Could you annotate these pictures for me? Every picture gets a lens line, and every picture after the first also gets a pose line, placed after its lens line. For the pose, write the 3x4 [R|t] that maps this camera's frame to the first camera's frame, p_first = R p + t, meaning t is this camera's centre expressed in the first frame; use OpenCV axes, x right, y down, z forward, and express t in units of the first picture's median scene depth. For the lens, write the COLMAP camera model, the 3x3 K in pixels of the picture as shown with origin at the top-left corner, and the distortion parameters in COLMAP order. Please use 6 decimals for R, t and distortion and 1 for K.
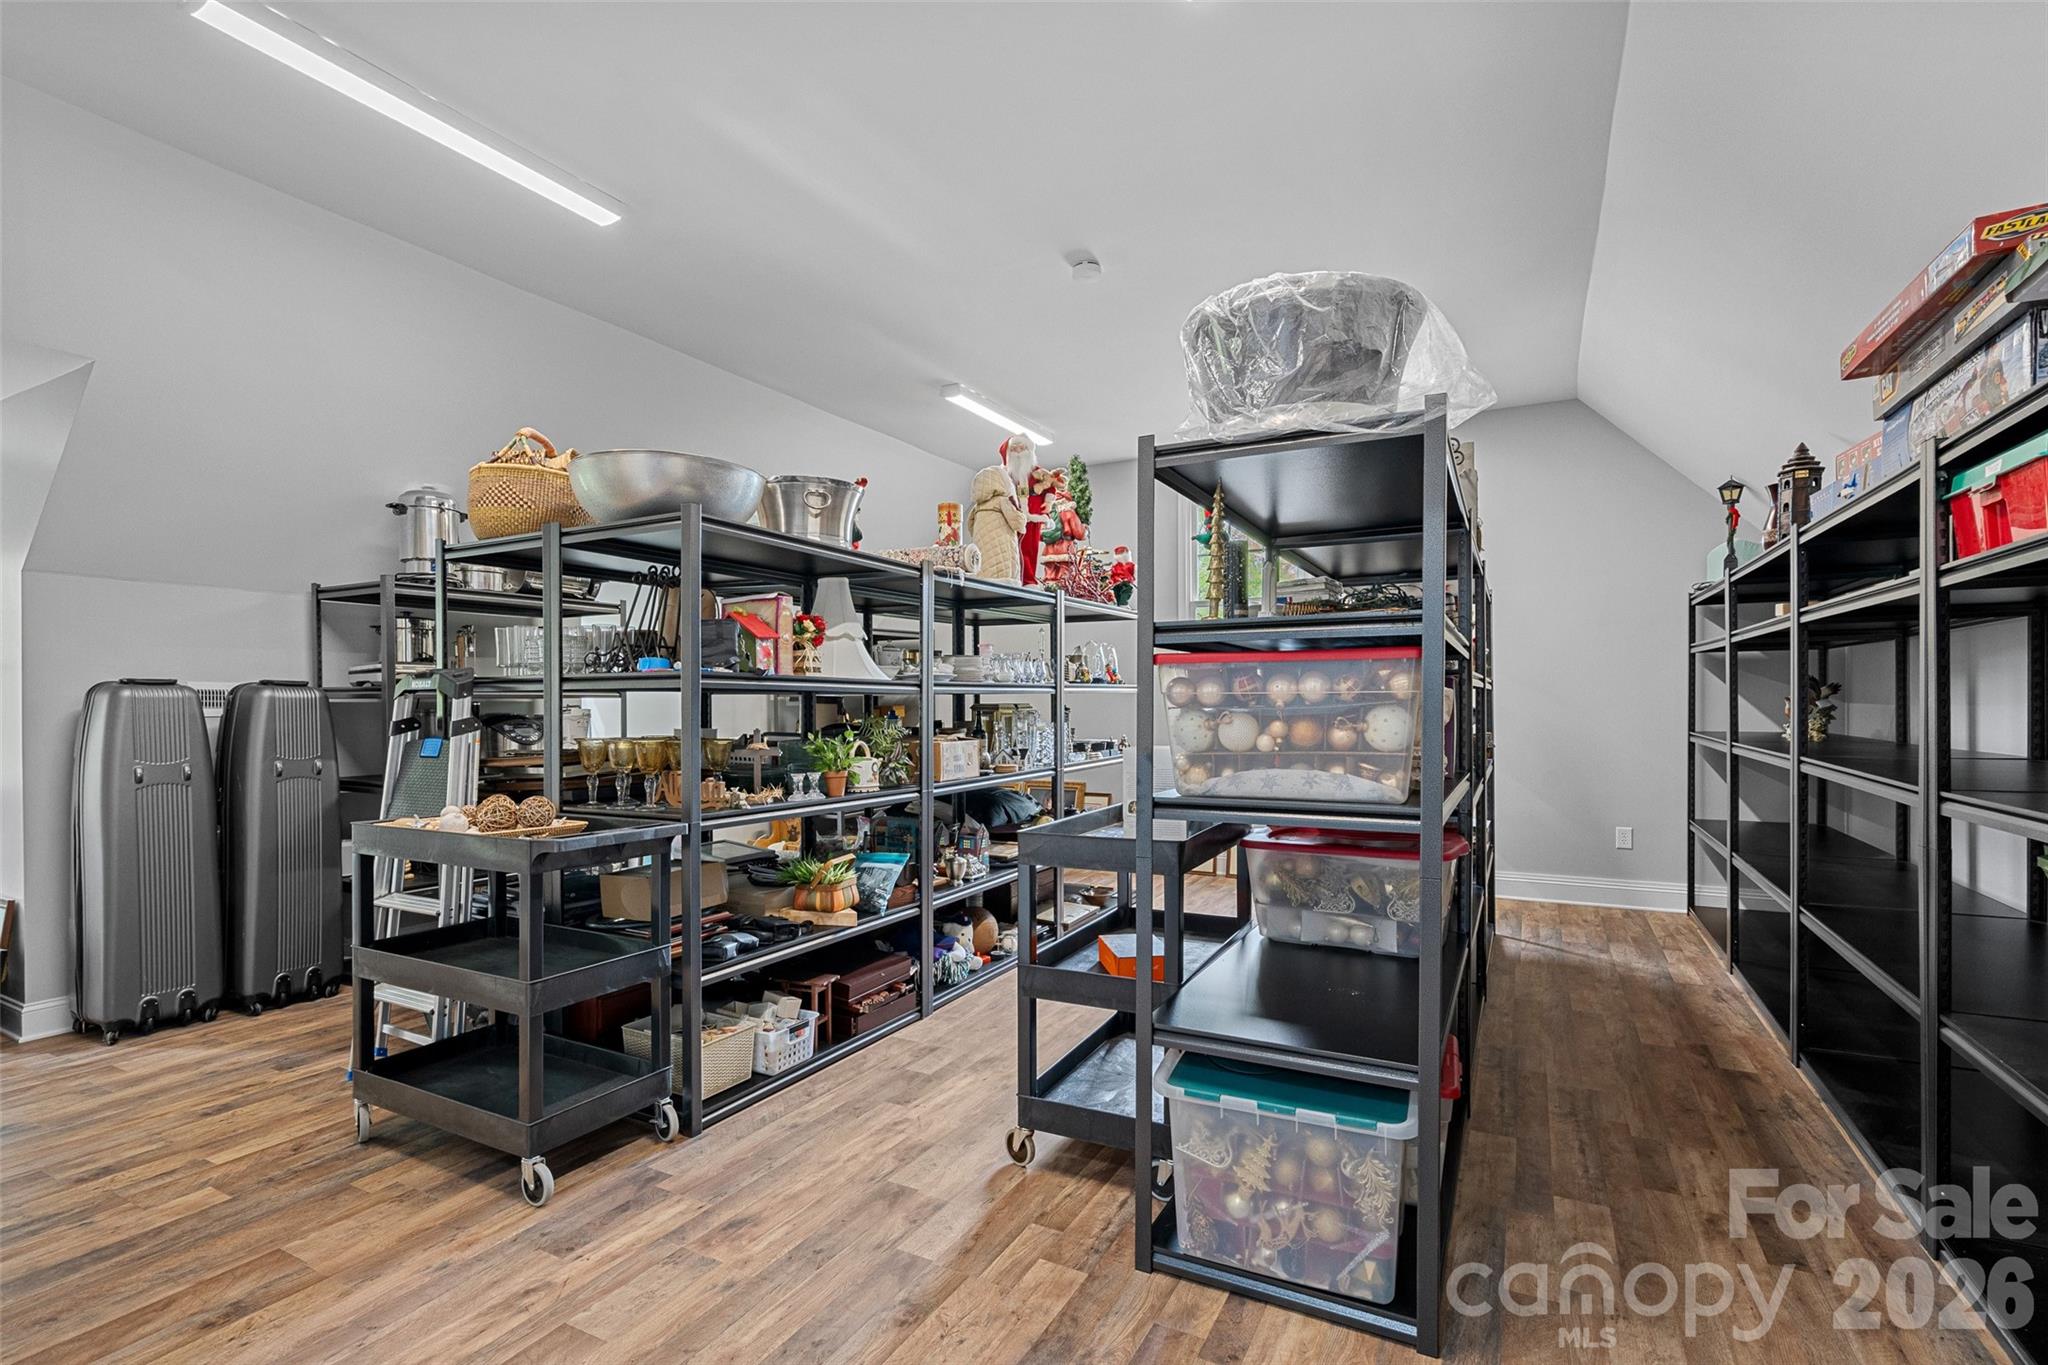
lens RADIAL K [[936.9, 0, 1025.5], [0, 936.9, 698.0], [0, 0, 1]] dist [-0.004870, -0.000204]
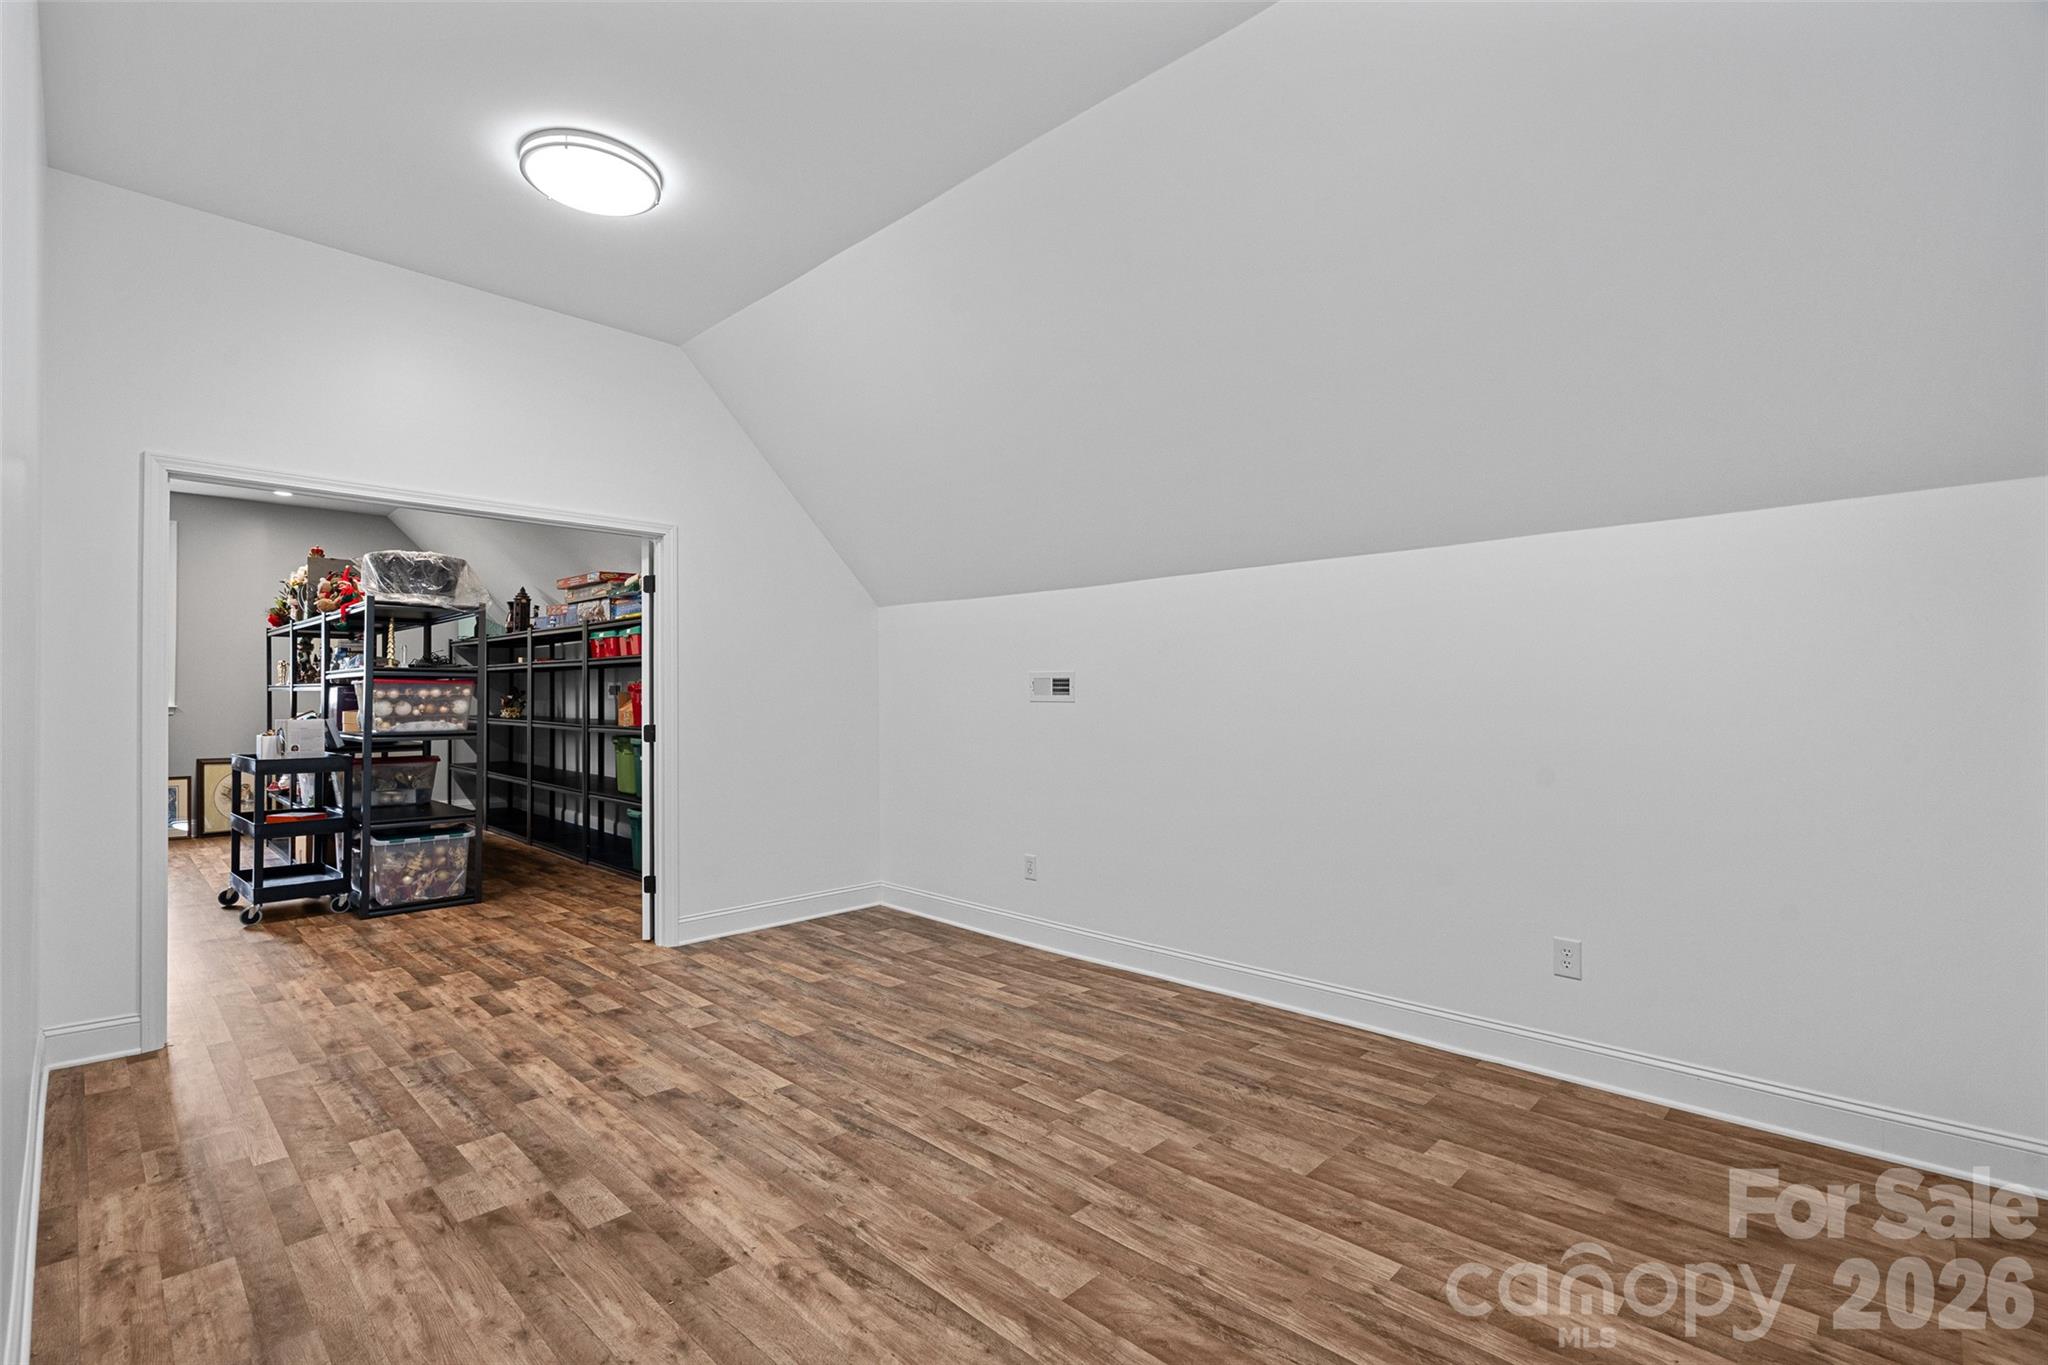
lens RADIAL K [[936.9, 0, 1022.0], [0, 936.9, 693.9], [0, 0, 1]] dist [-0.004870, -0.000204]
pose [[0.271738, 0.006533, 0.962349, -1.945668], [-0.000106, 0.999977, -0.006759, 0.012284], [-0.962371, 0.001735, 0.271733, -1.499256]]
